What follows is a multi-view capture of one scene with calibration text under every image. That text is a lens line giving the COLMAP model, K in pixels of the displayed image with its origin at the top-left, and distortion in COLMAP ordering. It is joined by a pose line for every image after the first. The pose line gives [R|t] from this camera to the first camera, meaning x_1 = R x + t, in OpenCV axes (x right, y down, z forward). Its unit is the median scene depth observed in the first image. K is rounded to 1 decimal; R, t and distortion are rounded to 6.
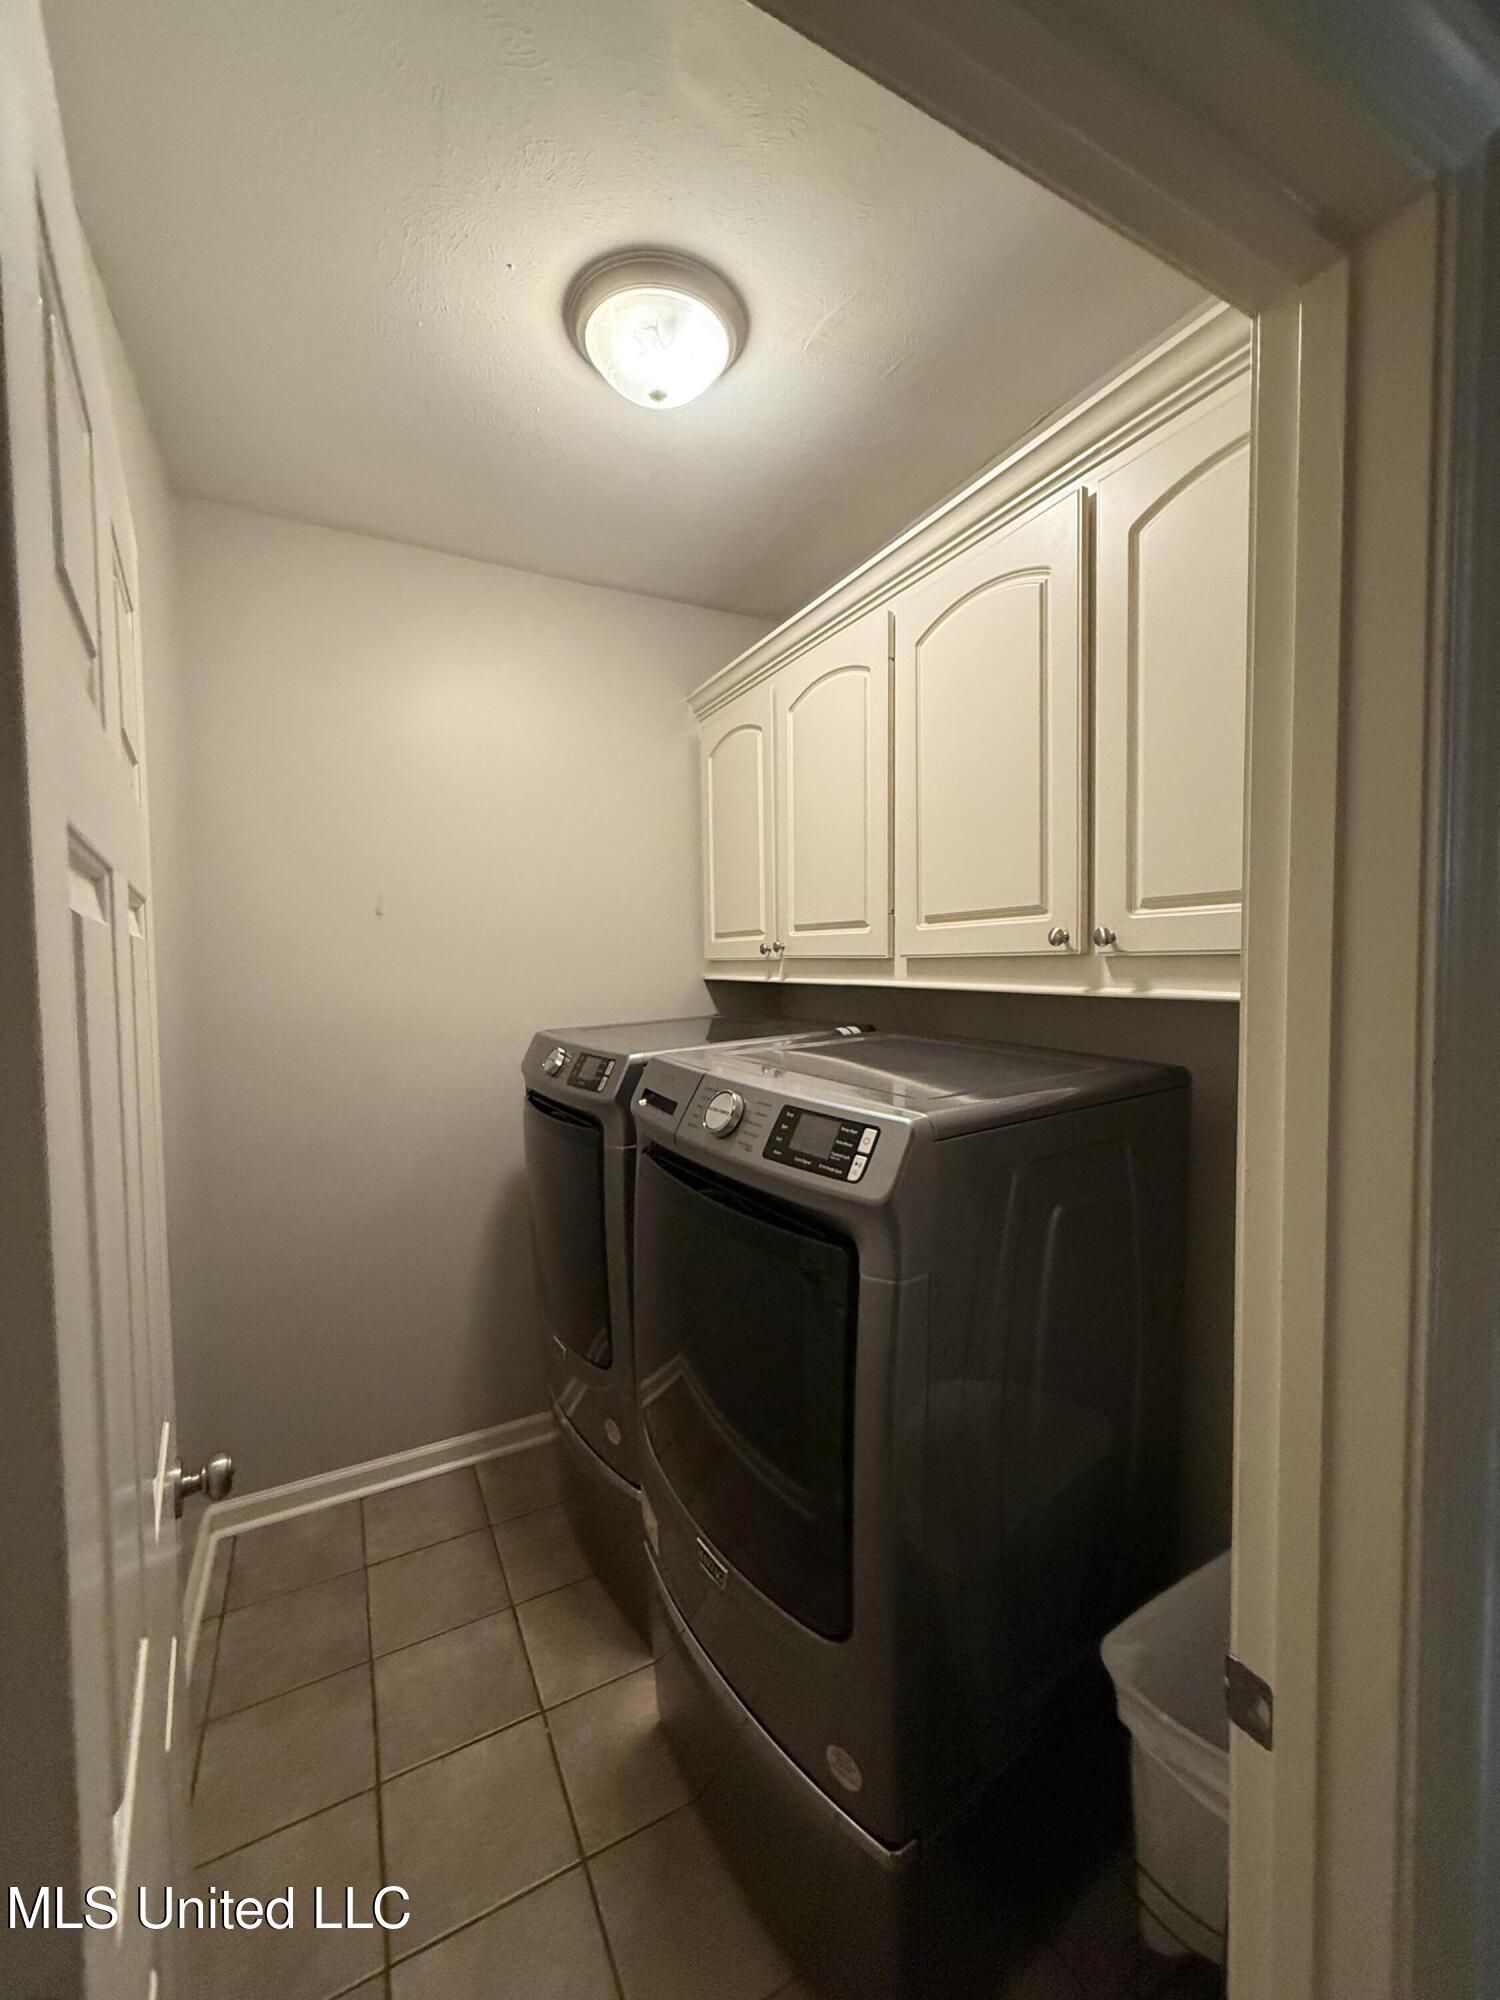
lens RADIAL K [[801.4, 0, 750.0], [0, 801.4, 1000.0], [0, 0, 1]] dist [0.000201, -0.000266]
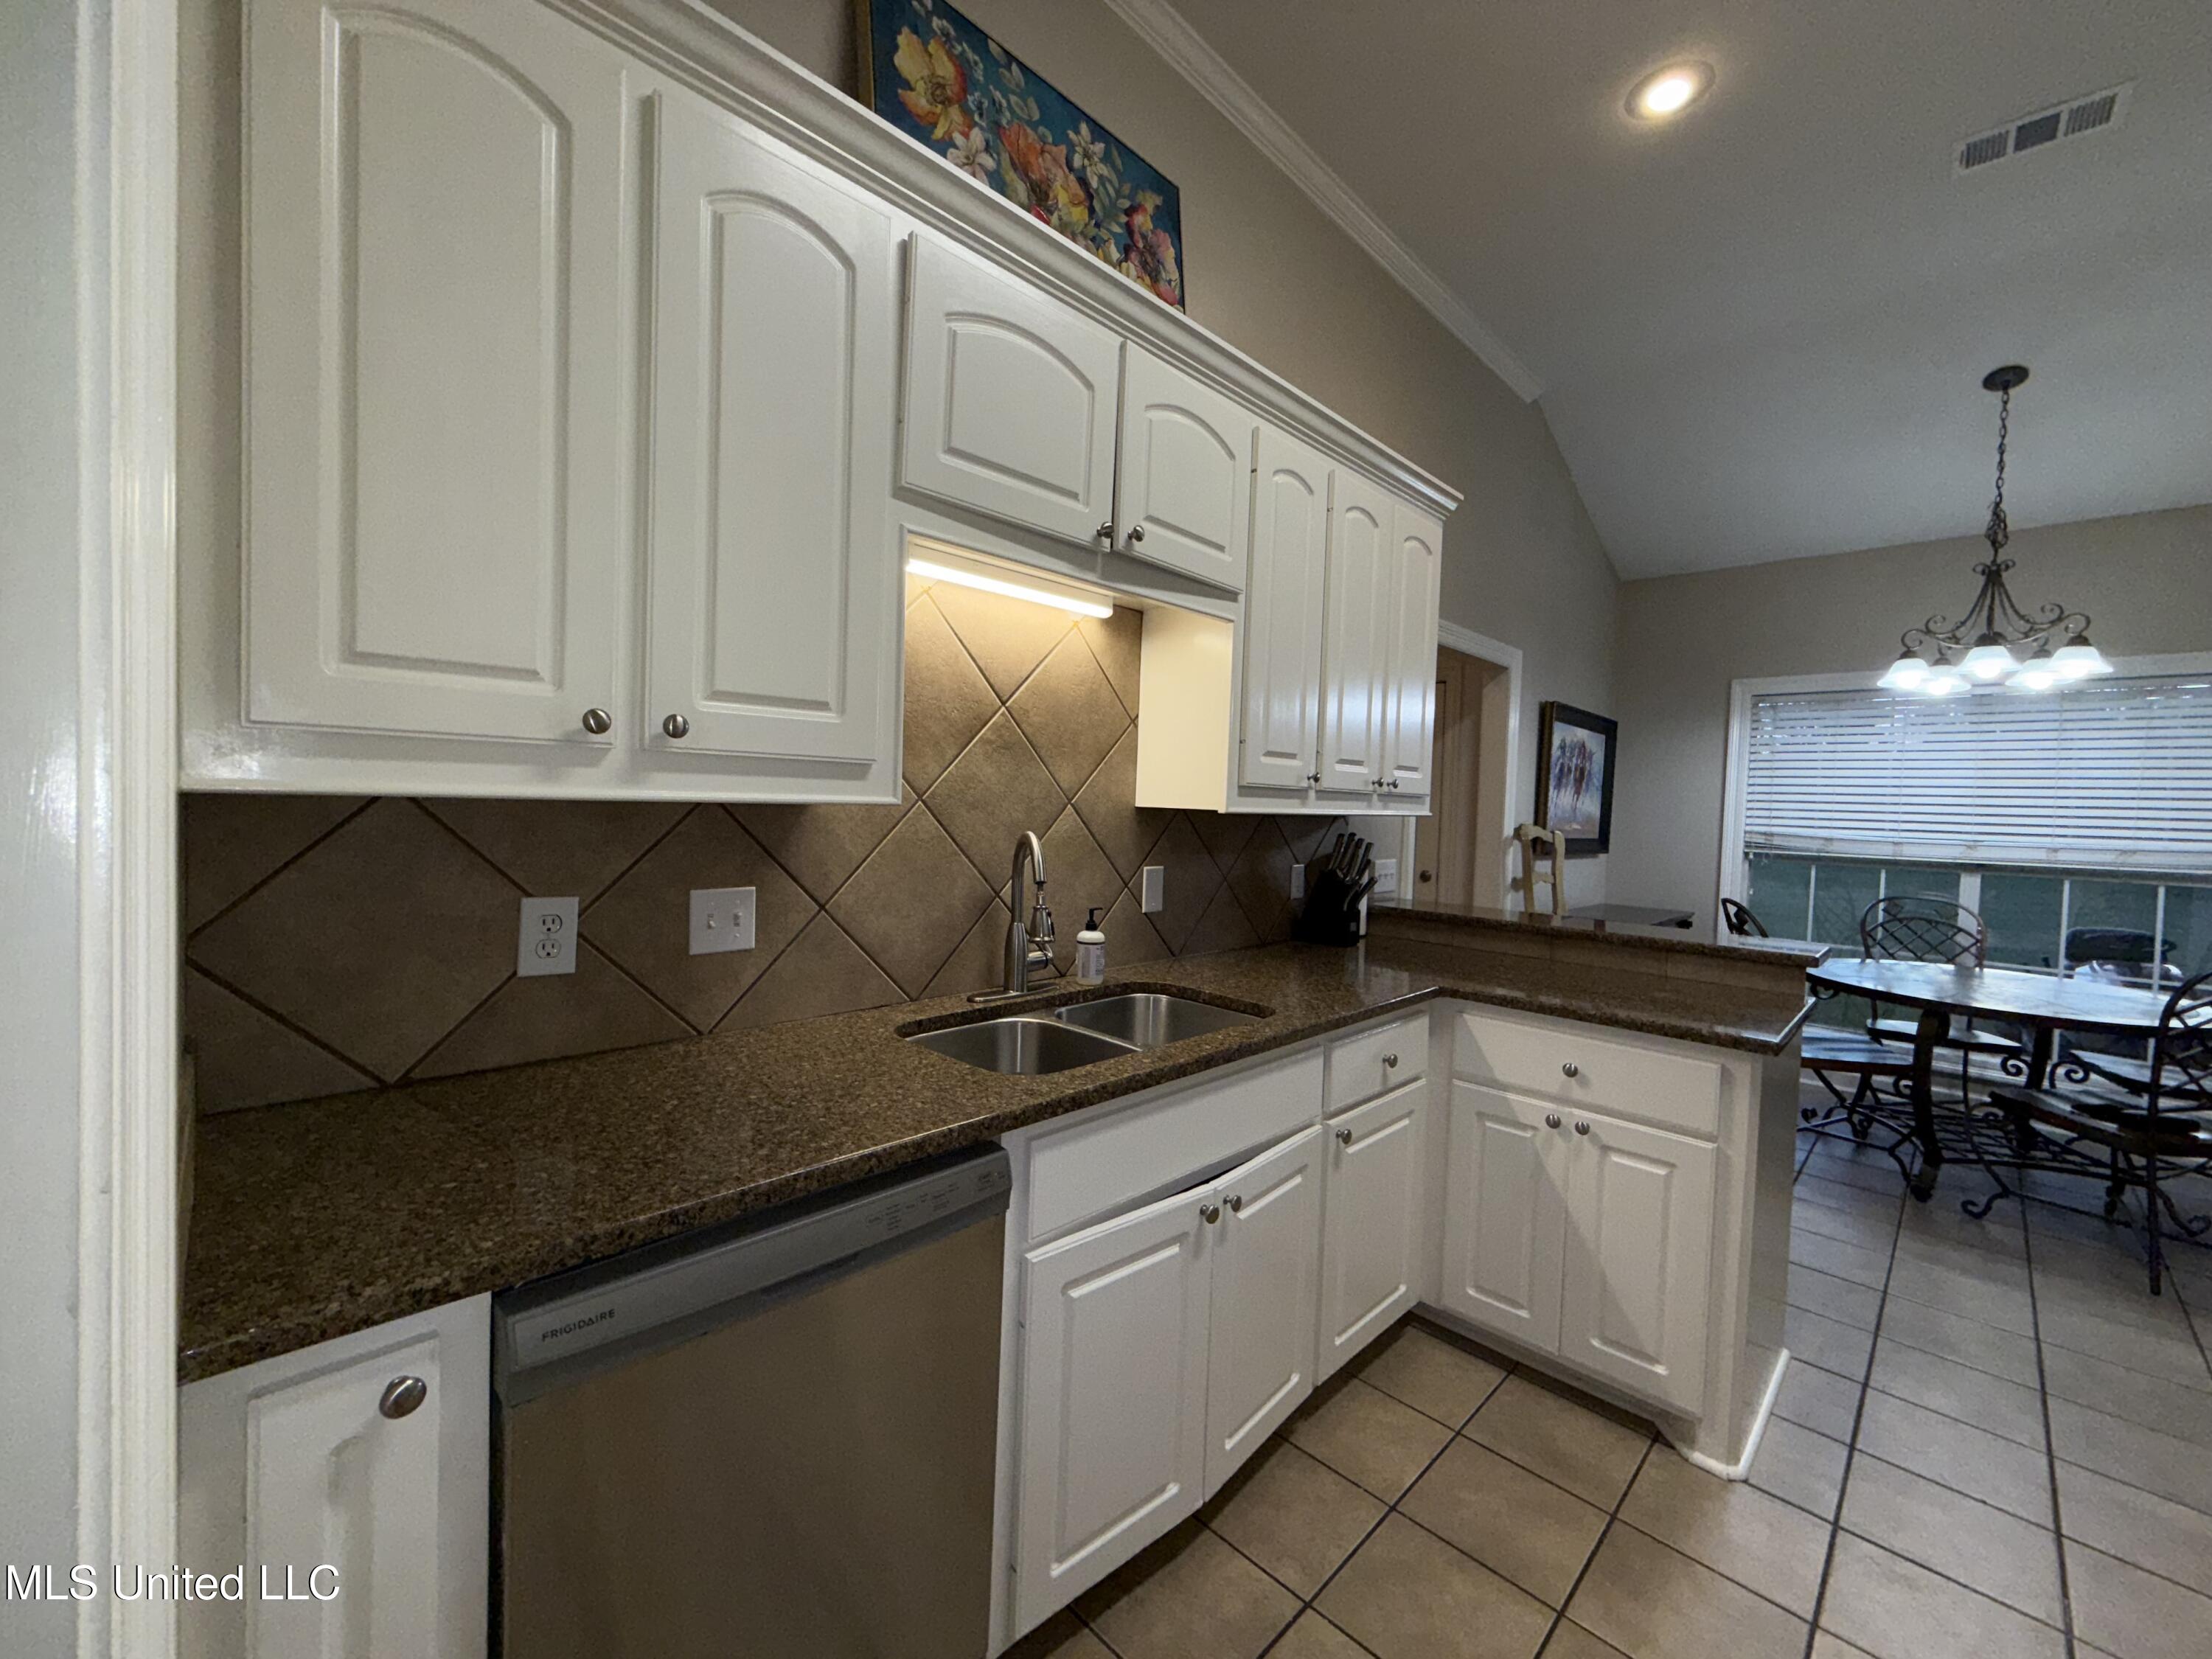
lens RADIAL K [[886.3, 0, 1101.9], [0, 886.3, 828.9], [0, 0, 1]] dist [0.000201, -0.000266]
pose [[-0.294936, -0.050602, 0.954176, -0.914032], [0.001628, 0.998569, 0.053459, -0.059605], [-0.955515, 0.017320, -0.294432, 1.600676]]
